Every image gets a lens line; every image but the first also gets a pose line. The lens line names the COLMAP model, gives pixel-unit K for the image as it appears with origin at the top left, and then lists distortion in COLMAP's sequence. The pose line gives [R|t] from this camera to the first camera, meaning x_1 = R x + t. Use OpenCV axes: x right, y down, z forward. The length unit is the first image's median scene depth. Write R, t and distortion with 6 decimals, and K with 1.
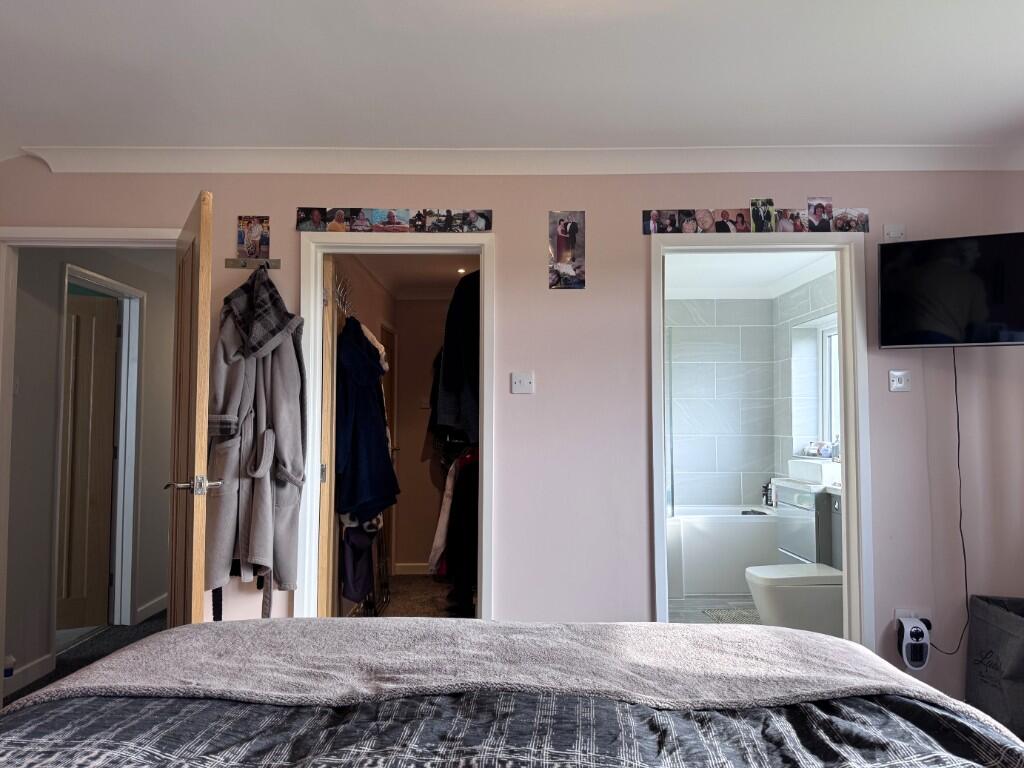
lens RADIAL K [[718.4, 0, 503.0], [0, 718.4, 379.6], [0, 0, 1]] dist [0.024926, -0.039746]
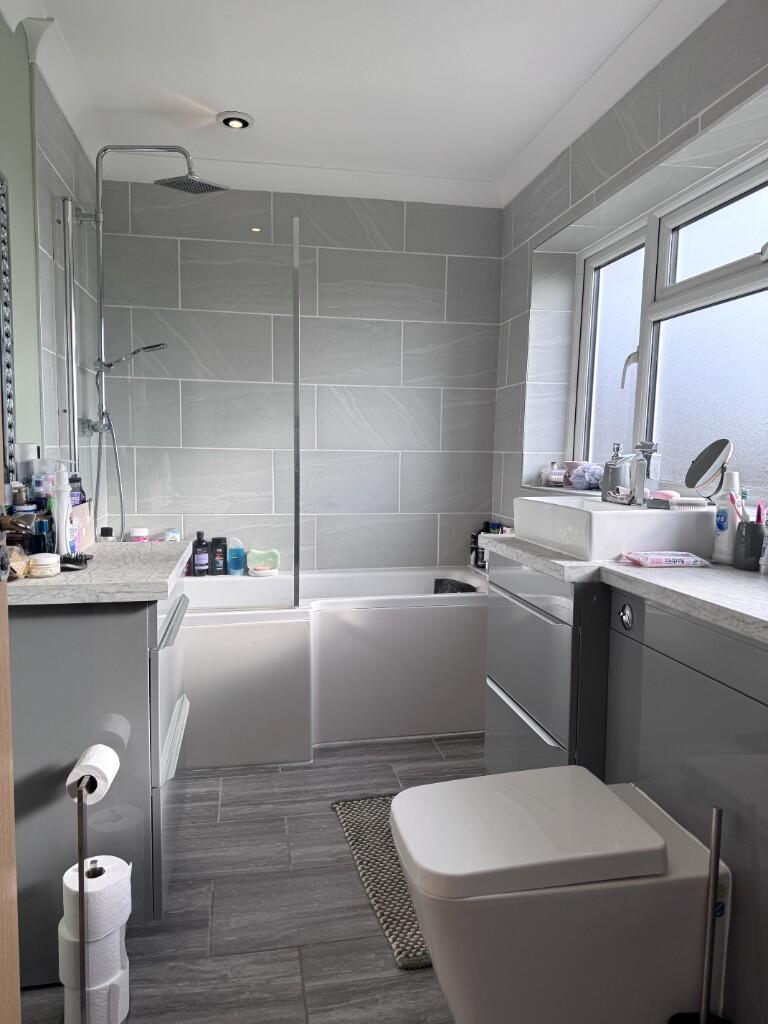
lens RADIAL K [[718.4, 0, 385.9], [0, 718.4, 518.7], [0, 0, 1]] dist [0.024926, -0.039746]
pose [[0.979280, -0.009405, 0.202292, 0.173165], [-0.023436, 0.986946, 0.159338, 0.041348], [-0.201150, -0.160778, 0.966276, 0.446385]]
